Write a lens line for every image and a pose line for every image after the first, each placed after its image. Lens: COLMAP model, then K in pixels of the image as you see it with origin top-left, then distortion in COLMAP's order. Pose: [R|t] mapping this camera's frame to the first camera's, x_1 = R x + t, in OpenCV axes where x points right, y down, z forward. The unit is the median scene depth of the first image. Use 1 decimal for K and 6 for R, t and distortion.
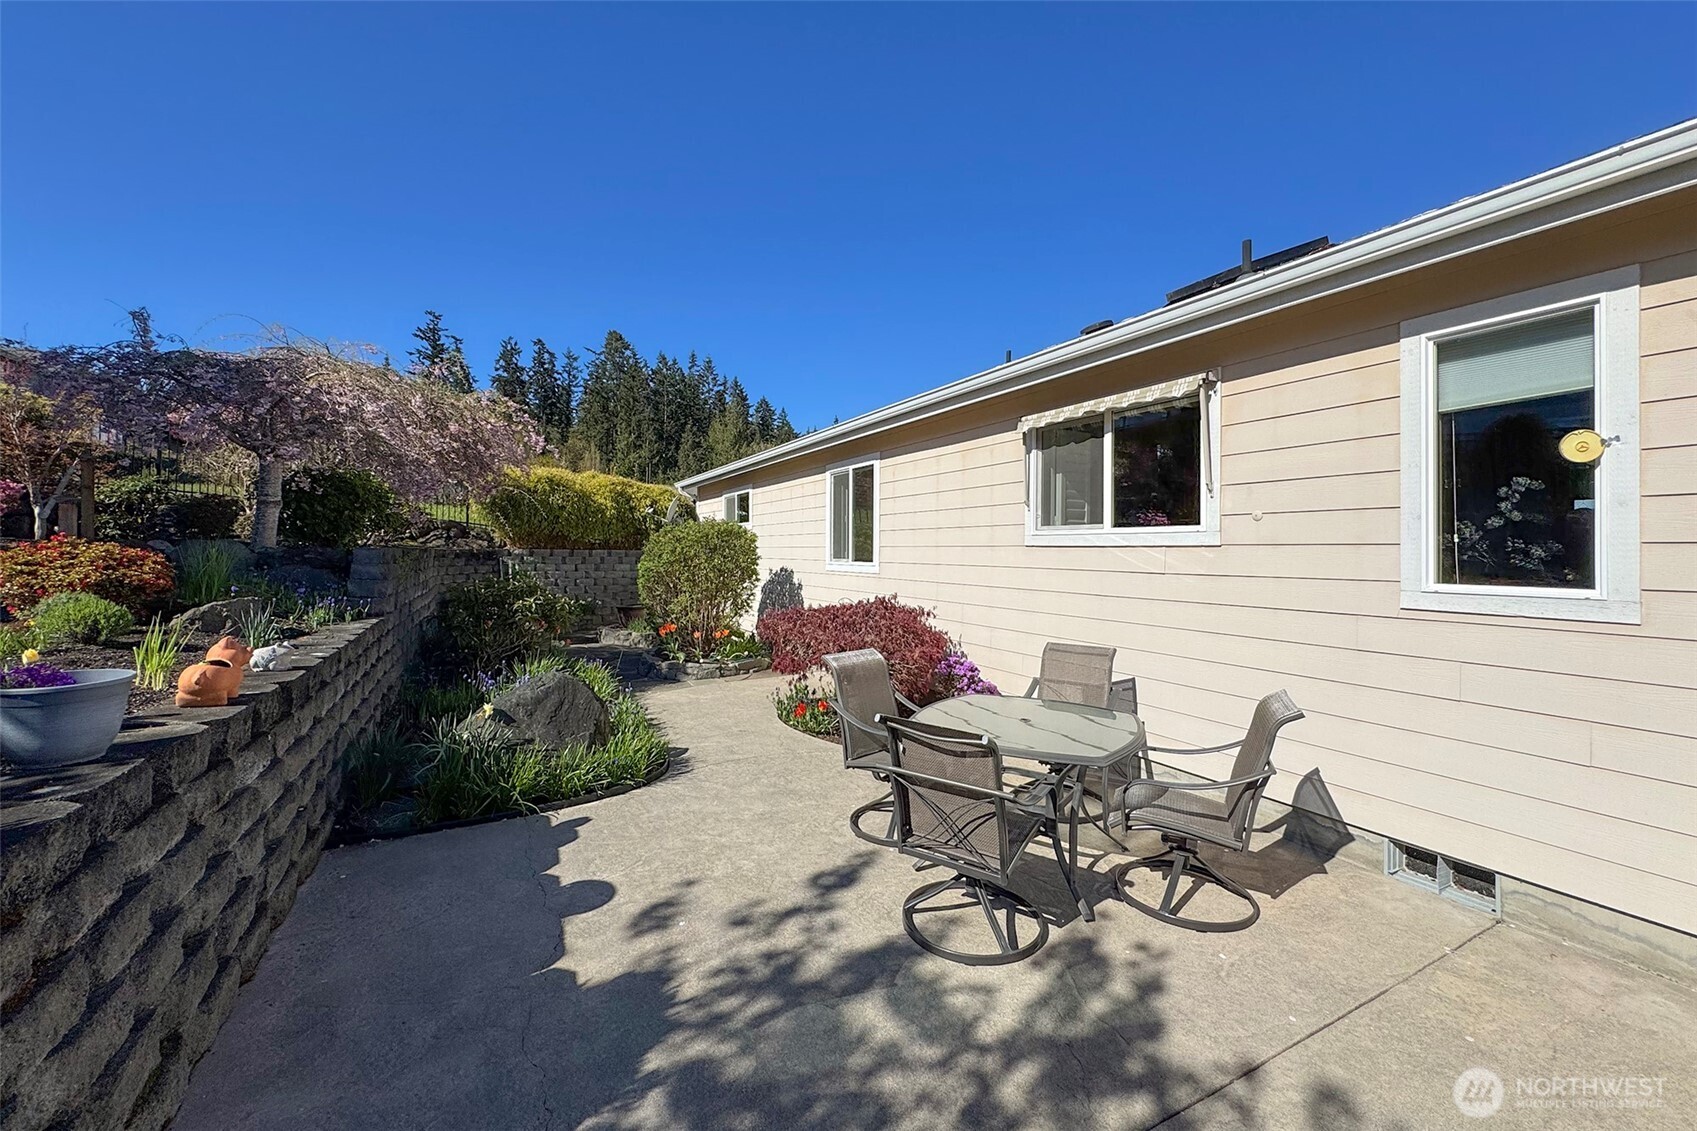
lens RADIAL K [[674.3, 0, 842.3], [0, 674.3, 542.2], [0, 0, 1]] dist [0.002055, -0.000015]
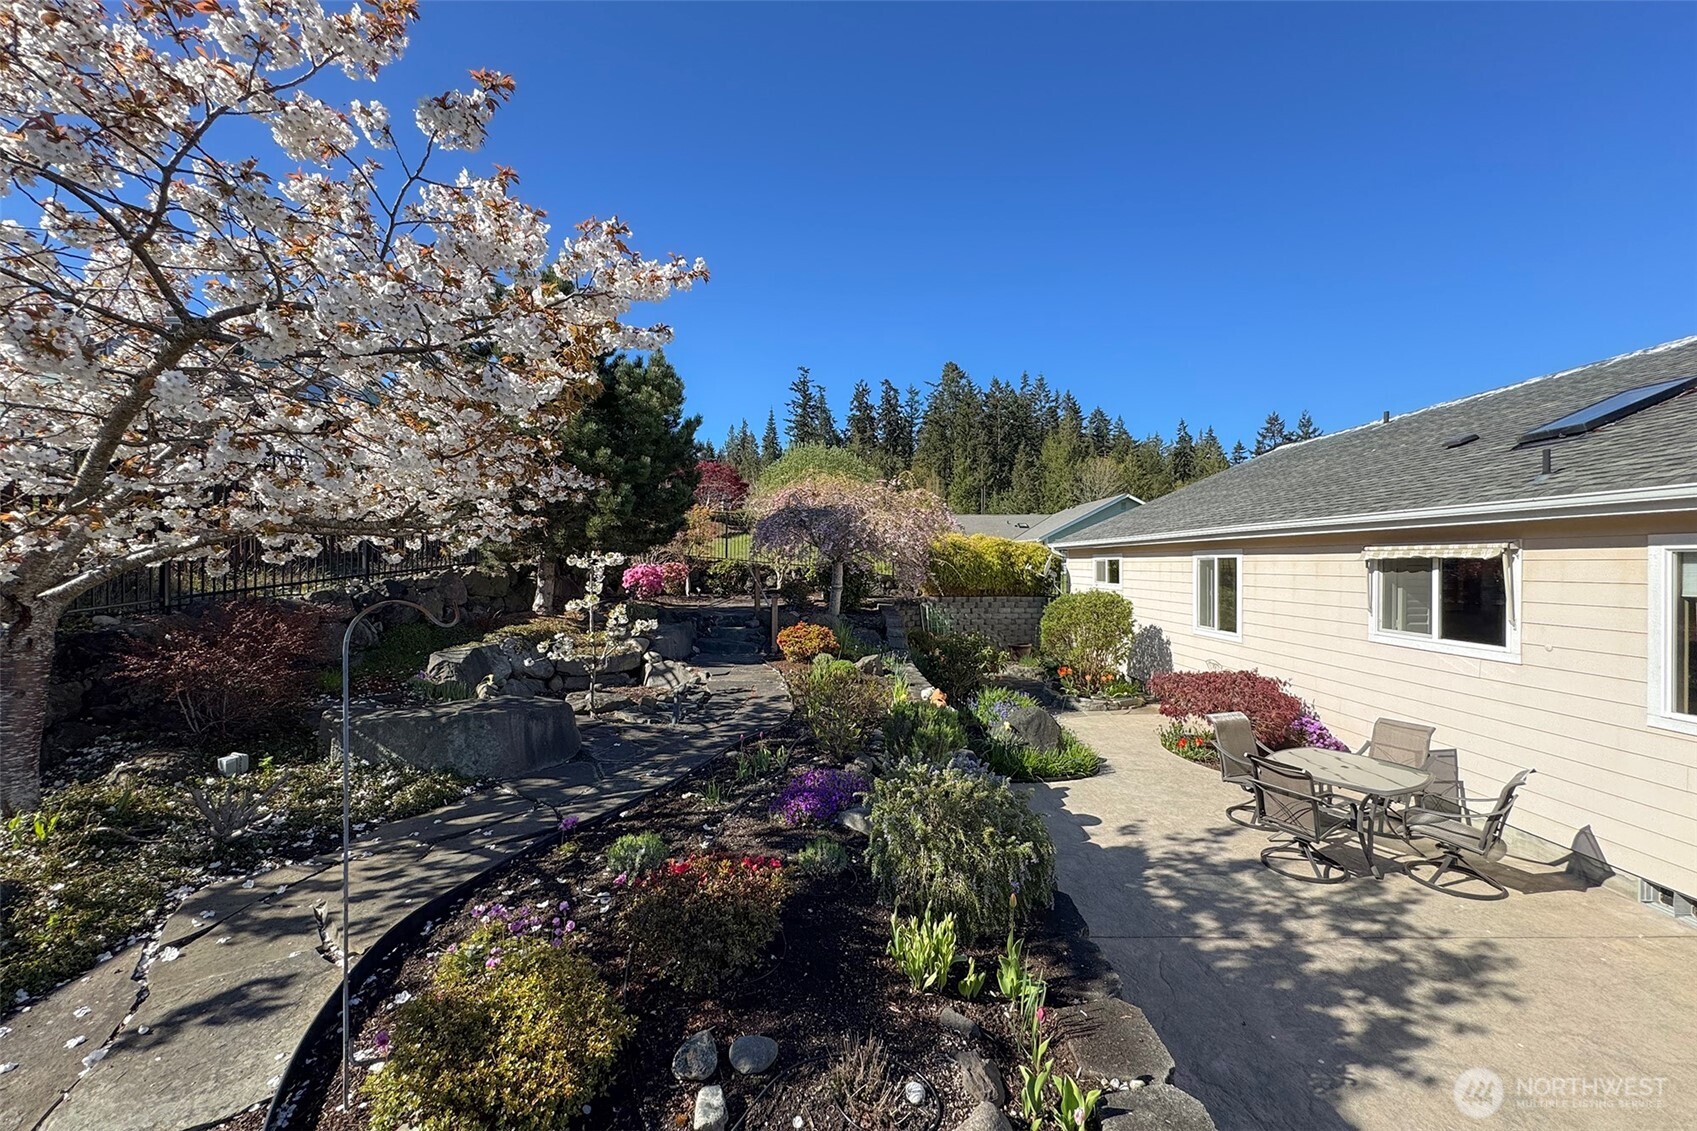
lens RADIAL K [[674.3, 0, 846.2], [0, 674.3, 560.8], [0, 0, 1]] dist [0.002055, -0.000015]
pose [[0.890903, -0.005206, -0.454163, -0.058796], [0.008978, 0.999941, 0.006149, -0.219575], [0.454104, -0.009556, 0.890897, -0.858073]]
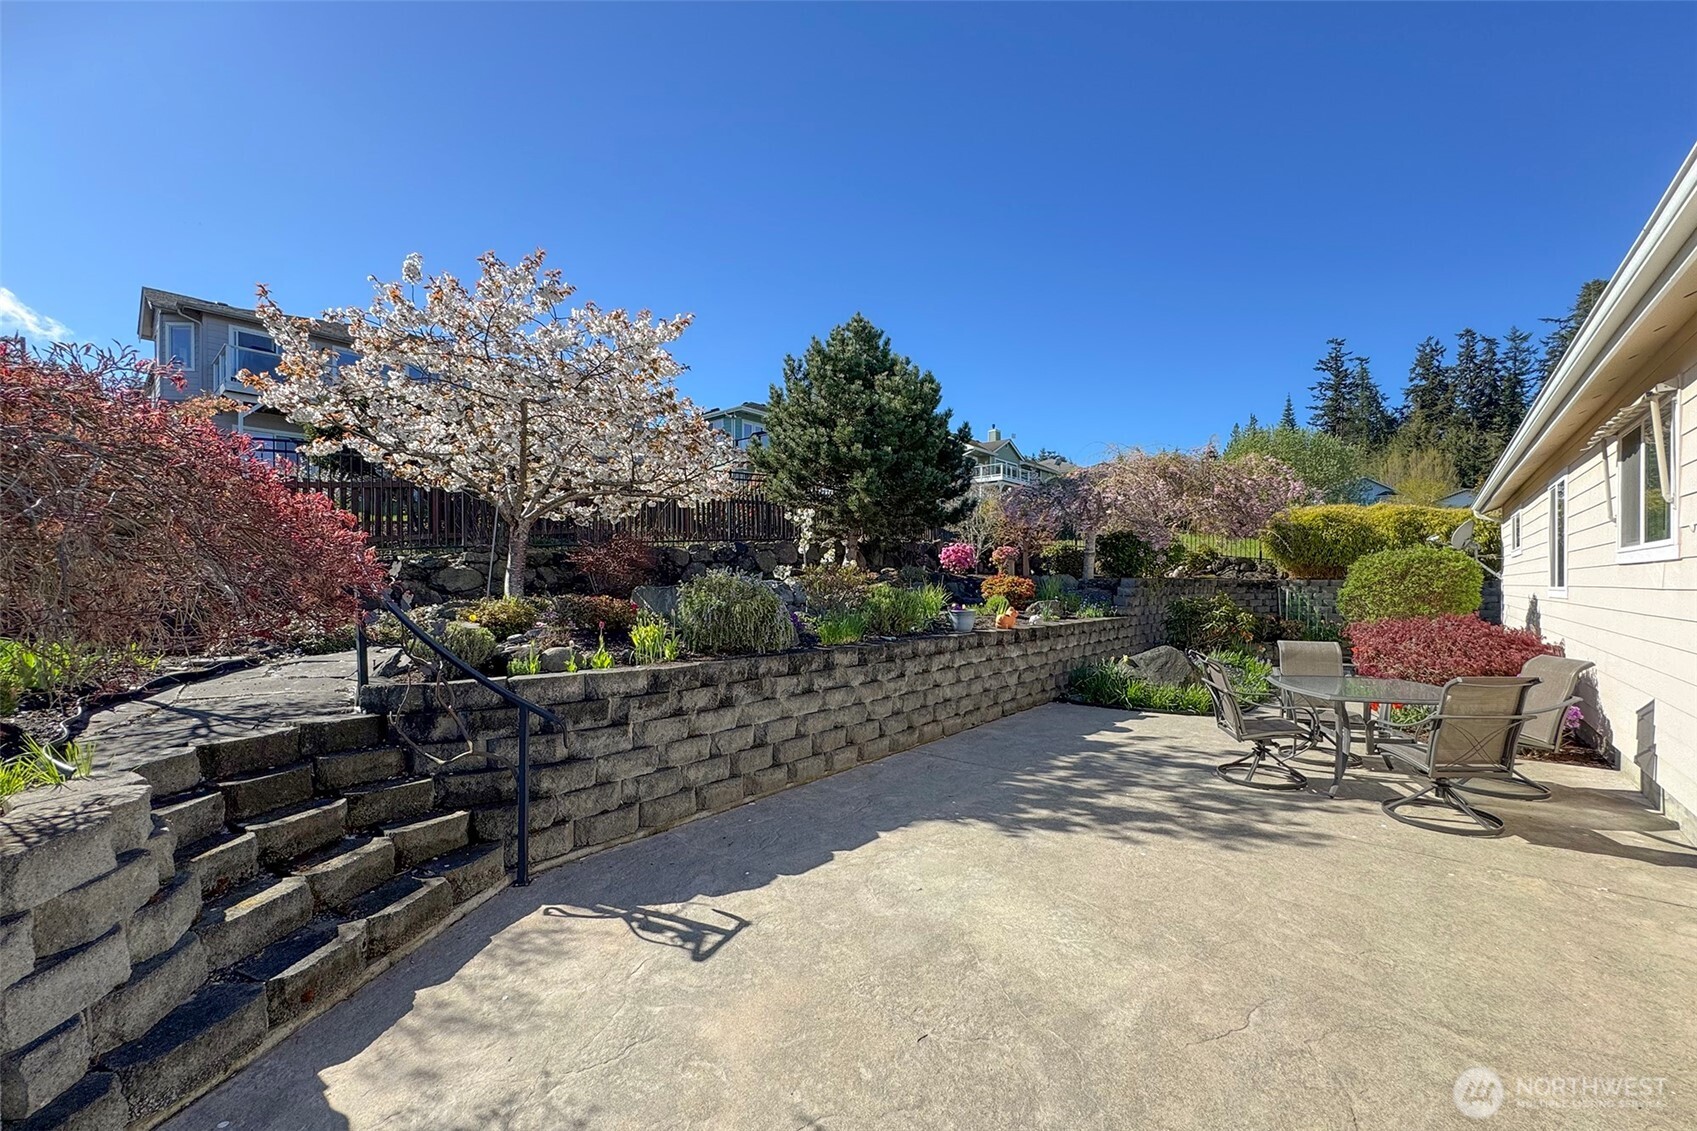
lens RADIAL K [[674.3, 0, 847.5], [0, 674.3, 571.6], [0, 0, 1]] dist [0.002055, -0.000015]
pose [[0.370510, -0.022961, -0.928545, 0.900939], [0.014895, 0.999713, -0.018778, 0.019594], [0.928709, -0.006873, 0.370745, -0.452047]]
